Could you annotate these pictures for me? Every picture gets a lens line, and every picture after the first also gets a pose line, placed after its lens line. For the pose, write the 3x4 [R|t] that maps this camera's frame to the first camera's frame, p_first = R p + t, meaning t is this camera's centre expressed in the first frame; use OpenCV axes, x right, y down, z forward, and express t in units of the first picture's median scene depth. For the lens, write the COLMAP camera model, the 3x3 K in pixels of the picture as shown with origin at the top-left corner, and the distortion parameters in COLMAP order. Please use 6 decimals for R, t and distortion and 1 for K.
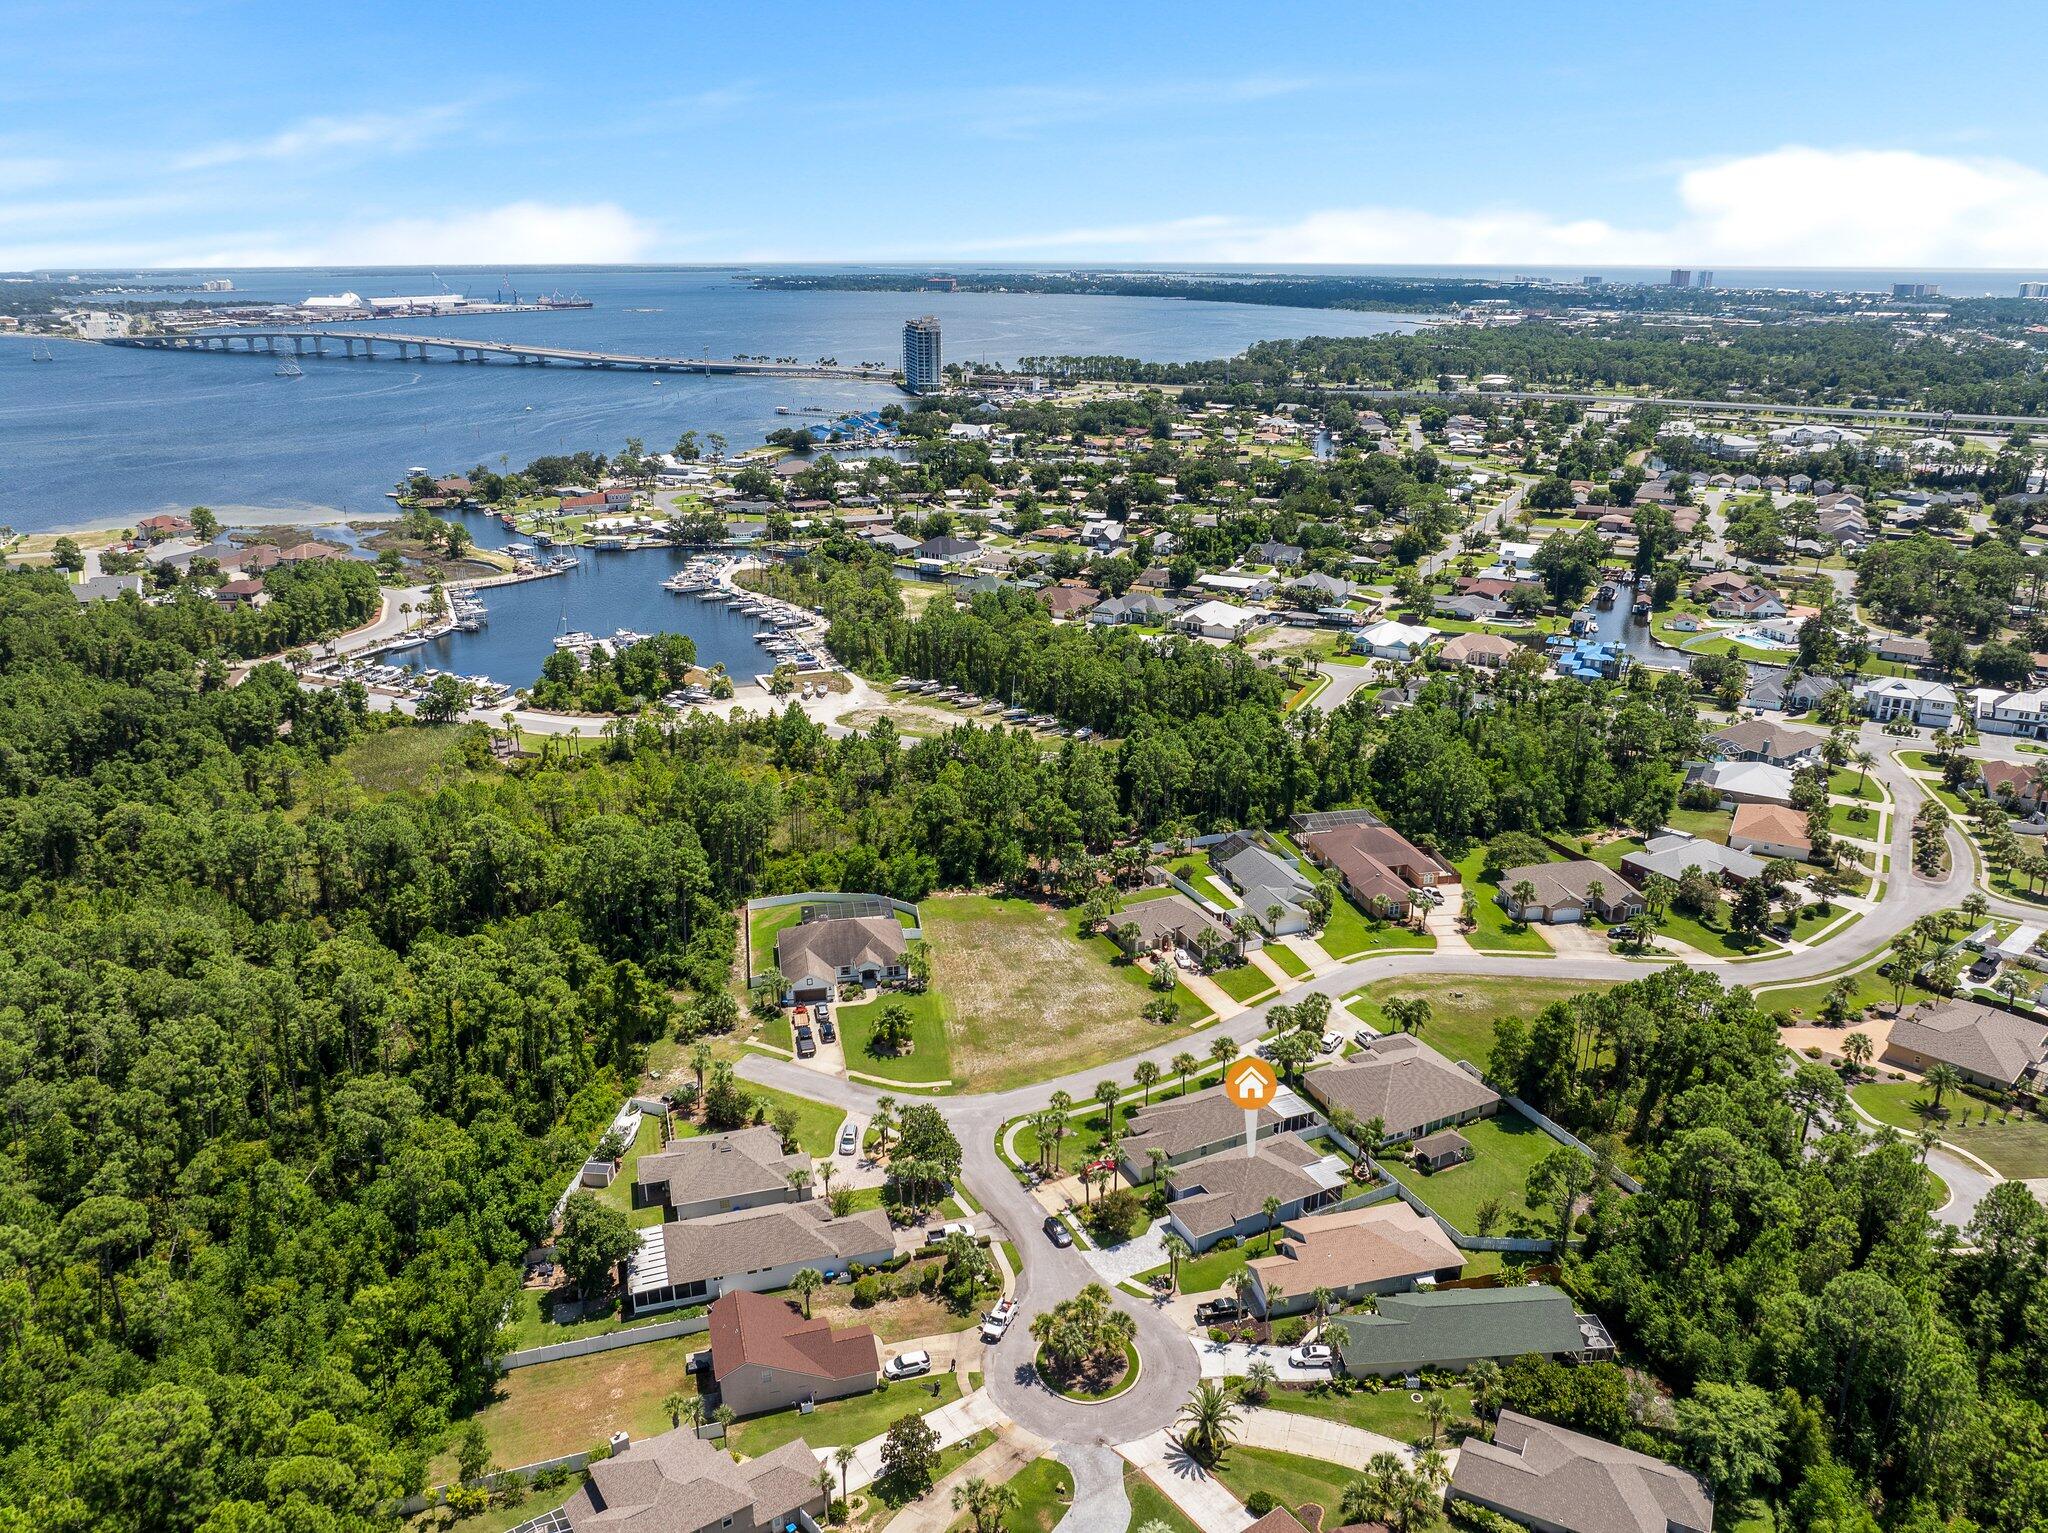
lens RADIAL K [[1436.8, 0, 1032.7], [0, 1436.8, 760.2], [0, 0, 1]] dist [-0.037904, -0.002201]
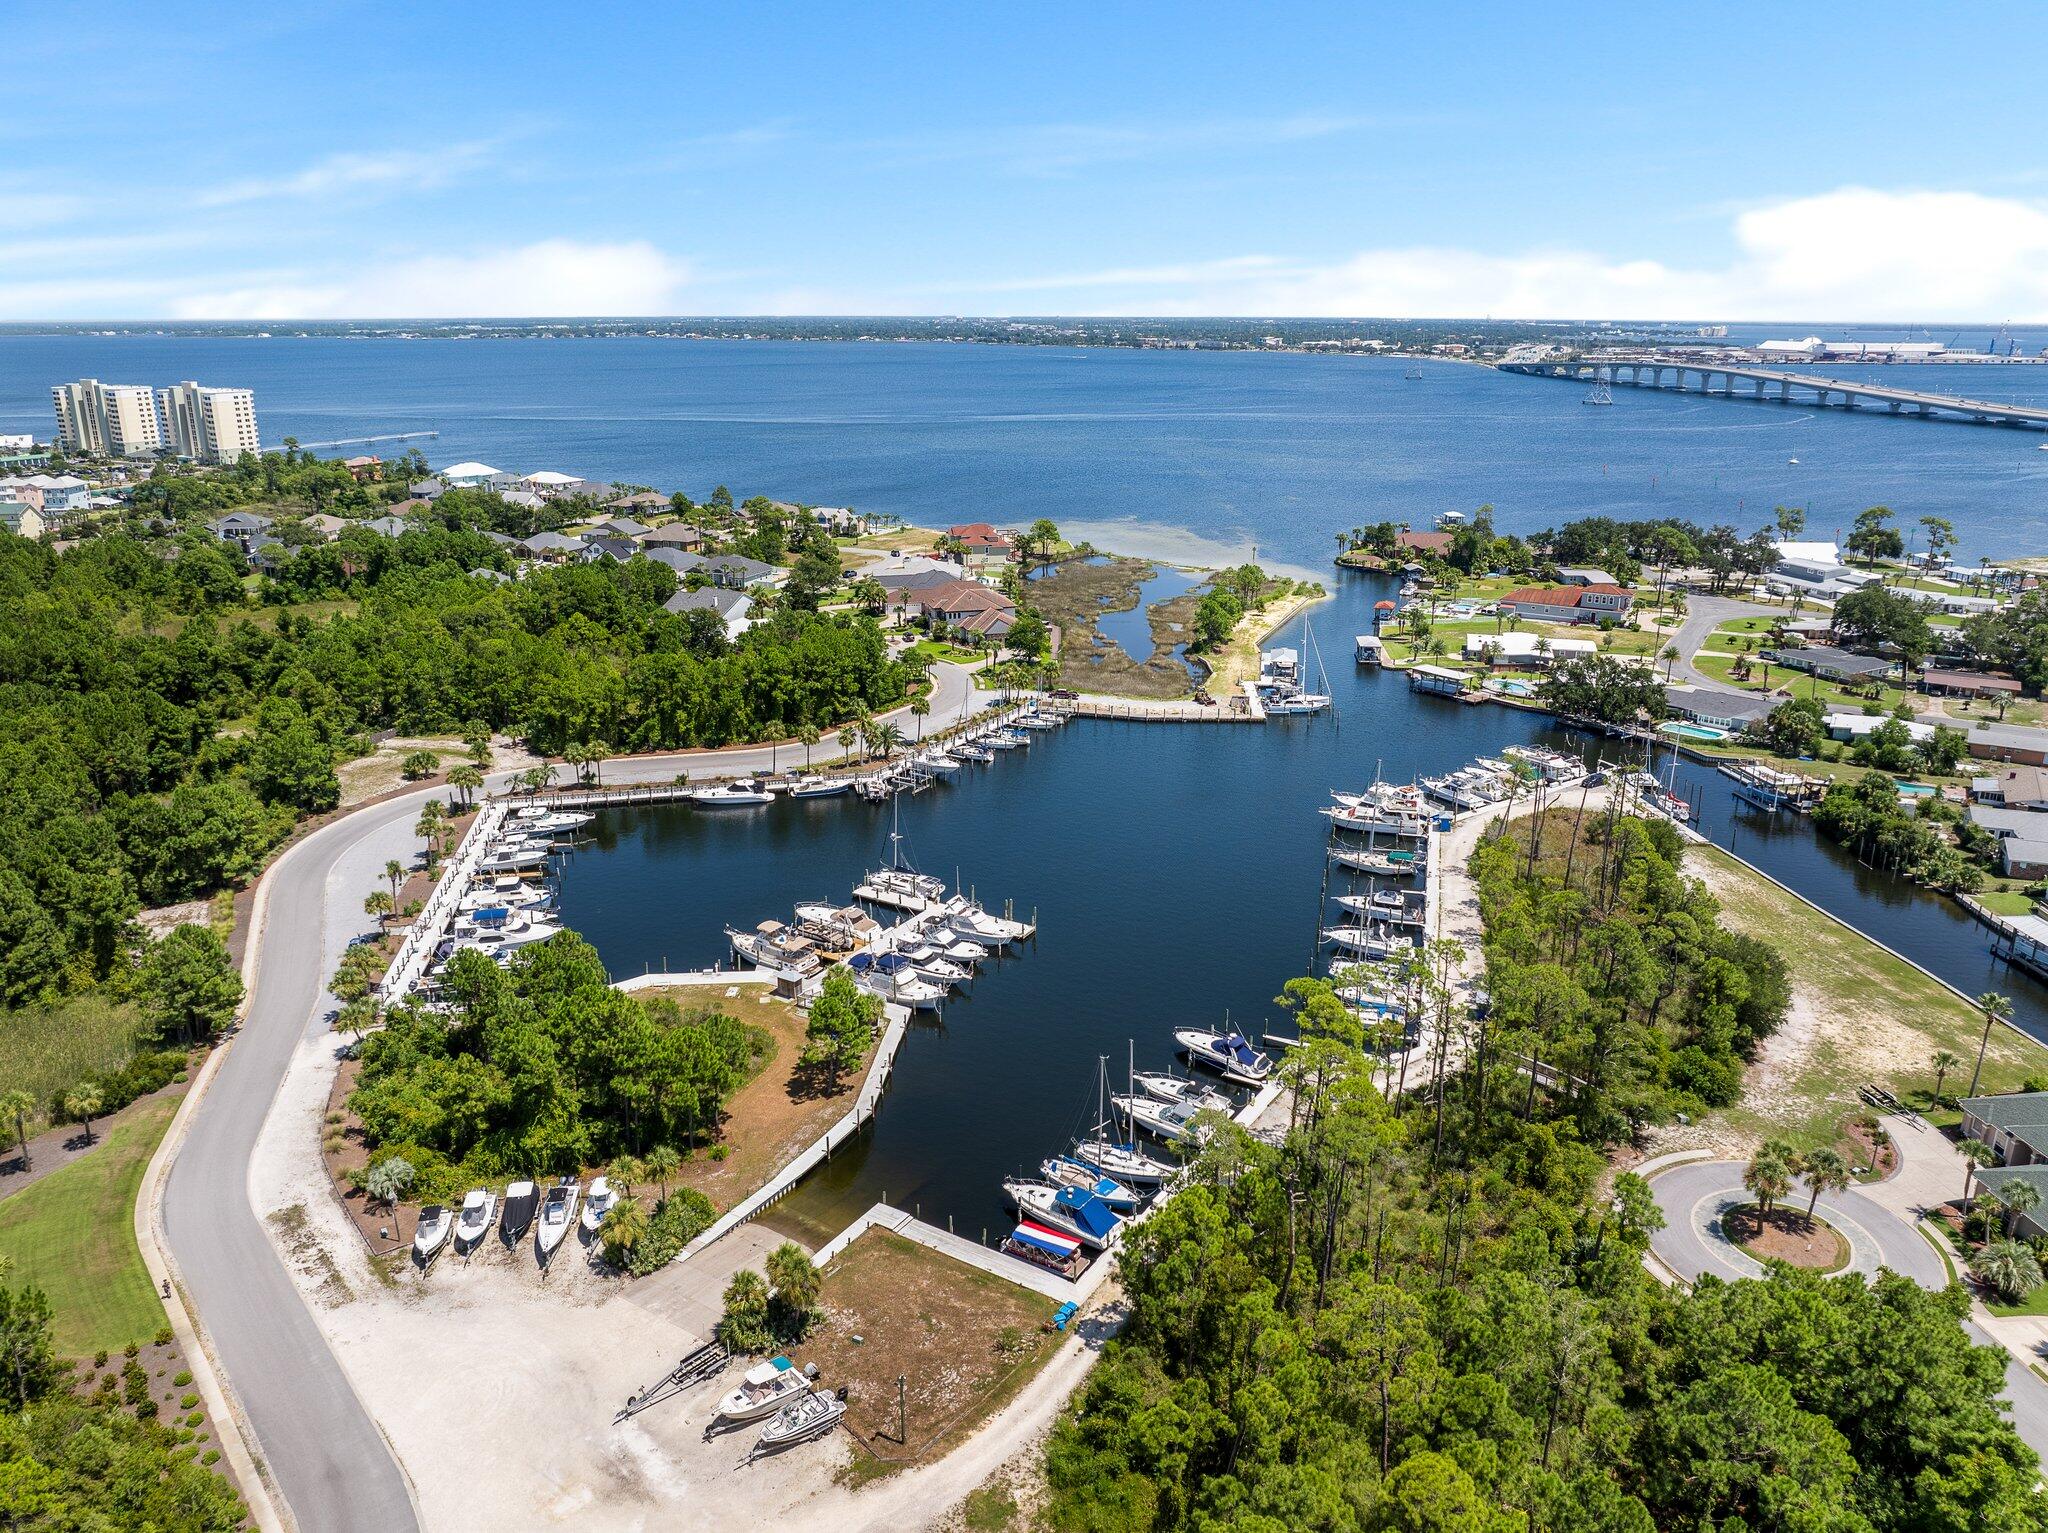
lens RADIAL K [[1436.8, 0, 1032.7], [0, 1436.8, 760.2], [0, 0, 1]] dist [-0.037904, -0.002201]
pose [[0.573205, 0.241719, -0.782949, 0.082319], [-0.270705, 0.957713, 0.097488, -0.313103], [0.773405, 0.156067, 0.614400, 1.322768]]
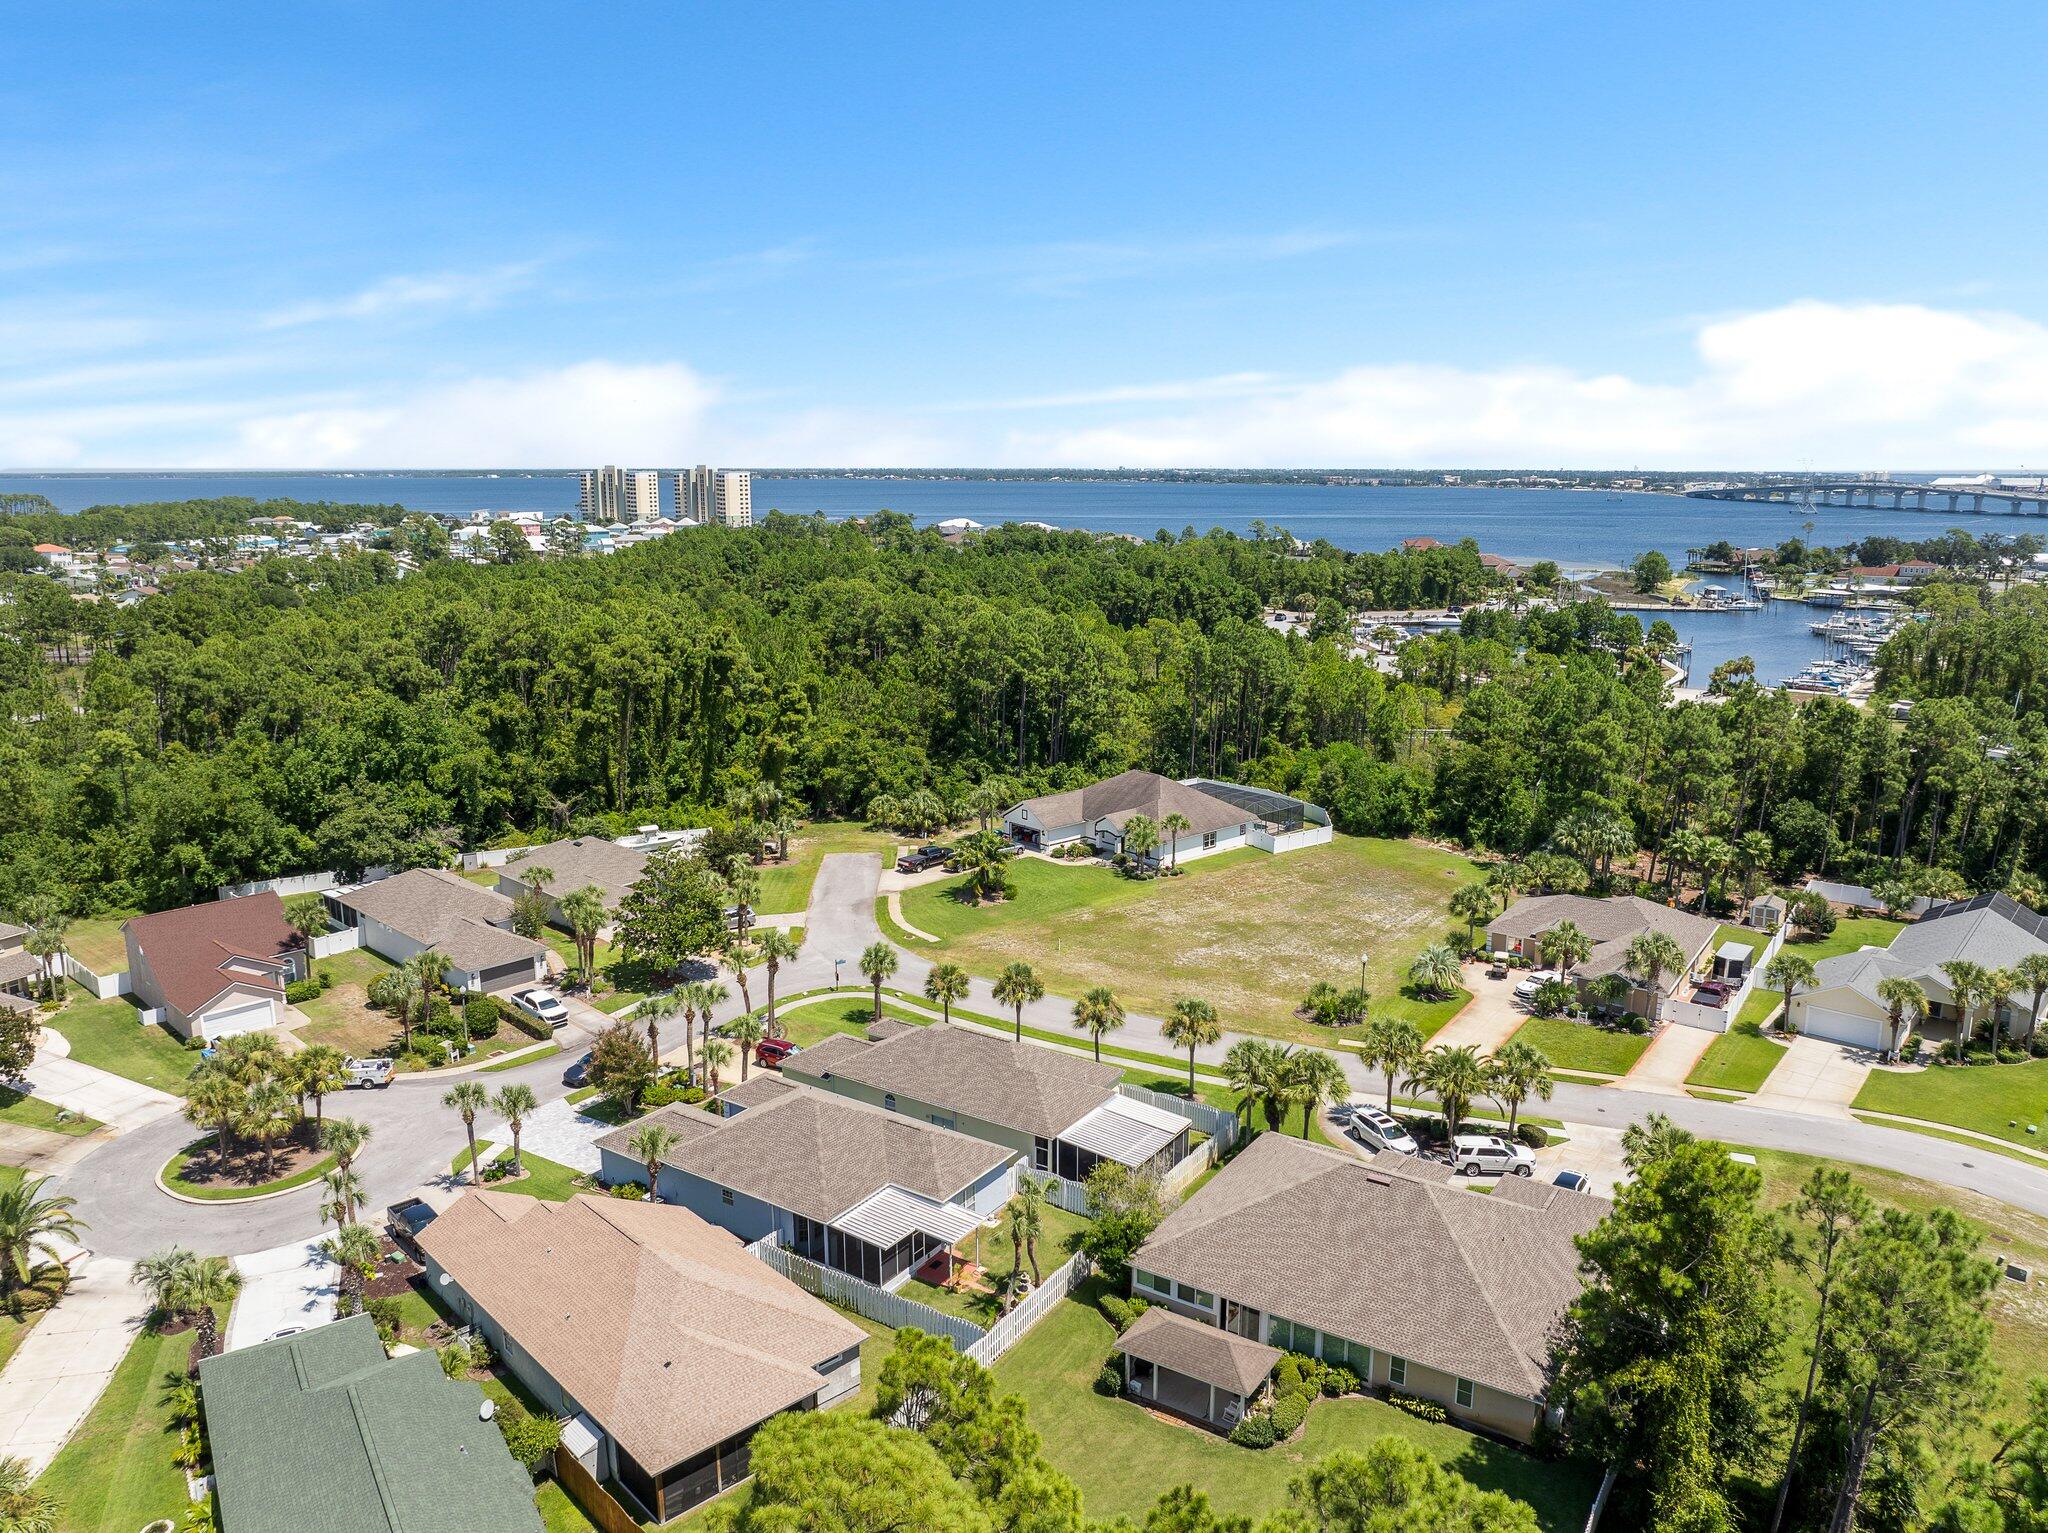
lens RADIAL K [[1436.8, 0, 1032.7], [0, 1436.8, 760.2], [0, 0, 1]] dist [-0.037904, -0.002201]
pose [[0.495338, 0.170418, -0.851821, 0.405663], [-0.286374, 0.957789, 0.025090, 0.098860], [0.820141, 0.231511, 0.523232, 0.562521]]
